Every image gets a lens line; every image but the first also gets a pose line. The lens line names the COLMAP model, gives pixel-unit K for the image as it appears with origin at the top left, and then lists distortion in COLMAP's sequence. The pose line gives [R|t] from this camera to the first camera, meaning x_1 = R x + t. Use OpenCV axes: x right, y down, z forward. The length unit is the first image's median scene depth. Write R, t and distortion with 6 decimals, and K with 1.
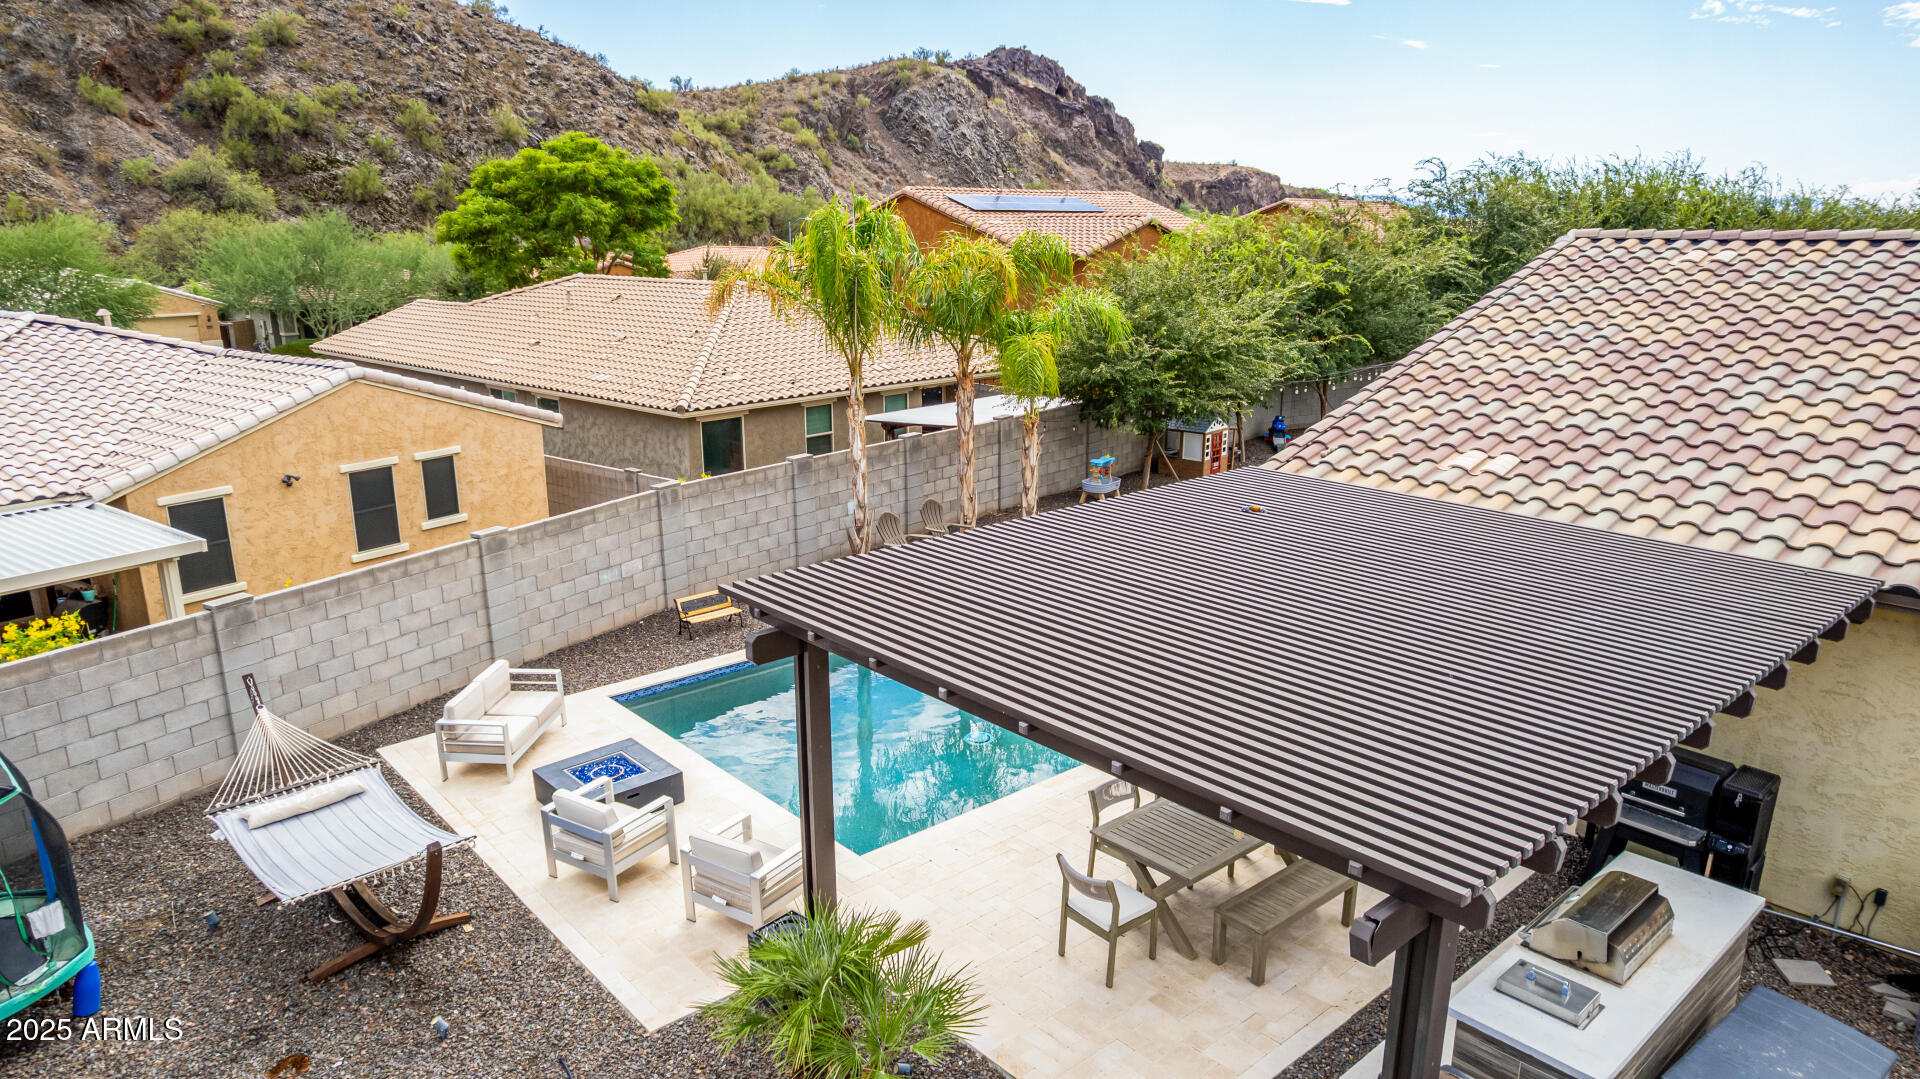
lens RADIAL K [[1238.8, 0, 973.4], [0, 1238.8, 548.6], [0, 0, 1]] dist [-0.073304, 0.066444]
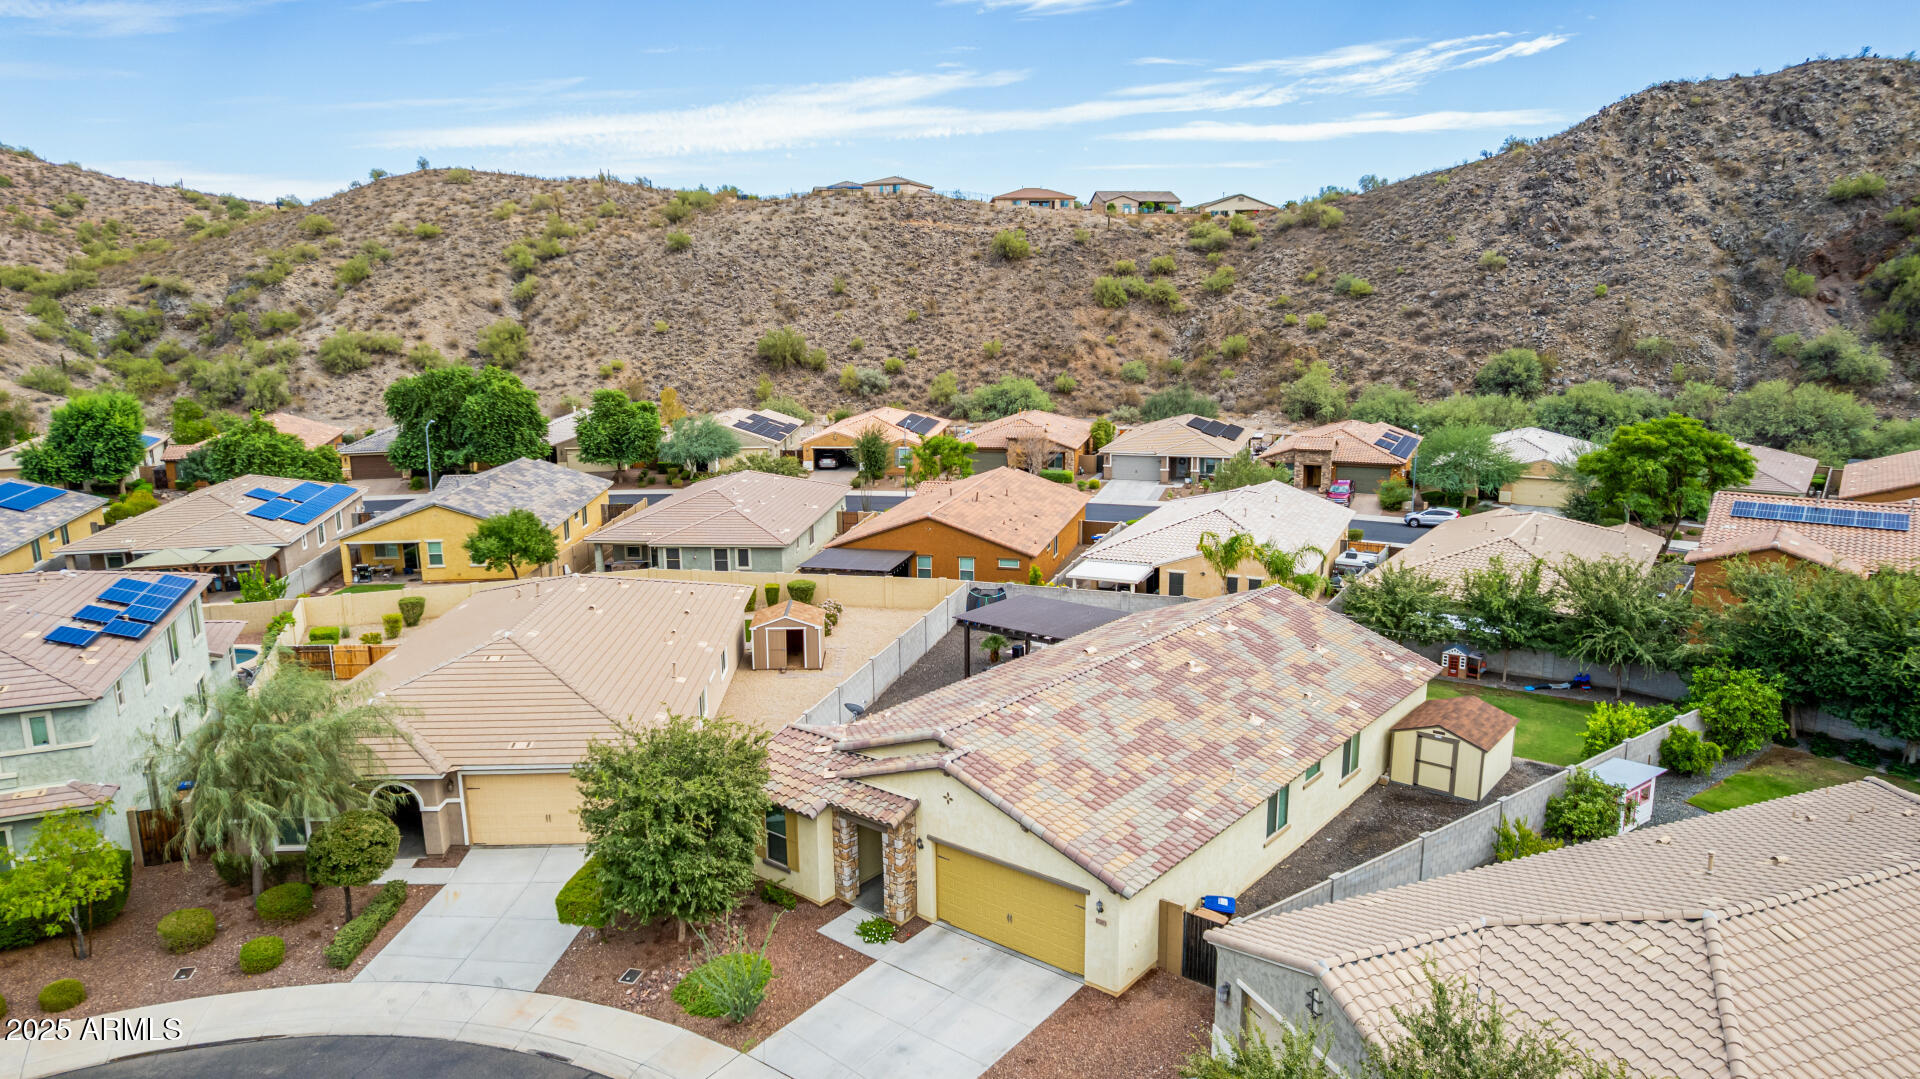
lens RADIAL K [[1238.8, 0, 968.9], [0, 1238.8, 544.4], [0, 0, 1]] dist [-0.073304, 0.066444]
pose [[0.160065, 0.191060, -0.968440, 0.419334], [-0.242789, 0.958570, 0.148984, -0.079748], [0.956783, 0.211279, 0.199821, -0.038709]]
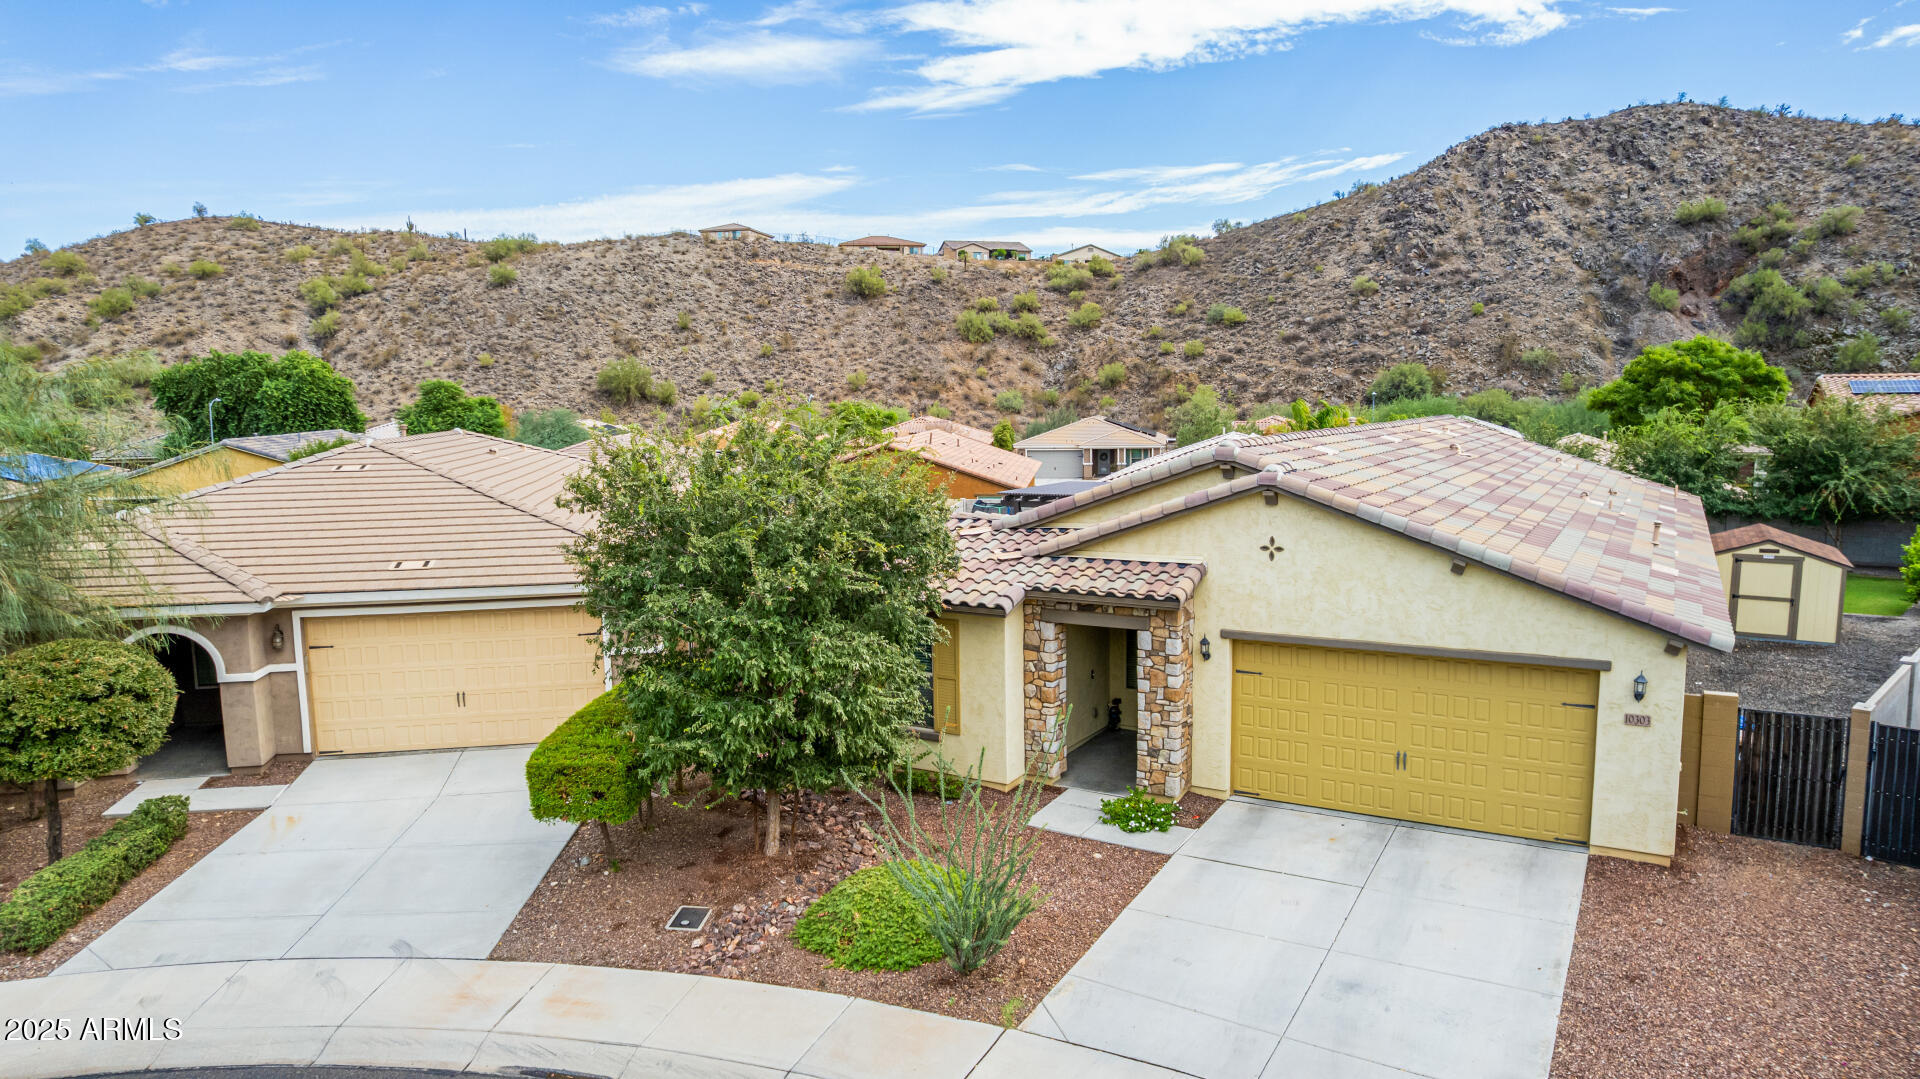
lens RADIAL K [[1238.8, 0, 972.5], [0, 1238.8, 539.6], [0, 0, 1]] dist [-0.073304, 0.066444]
pose [[0.308838, 0.103350, -0.945483, 0.305000], [-0.228275, 0.973077, 0.031801, 0.010147], [0.923315, 0.206009, 0.324115, -0.056956]]
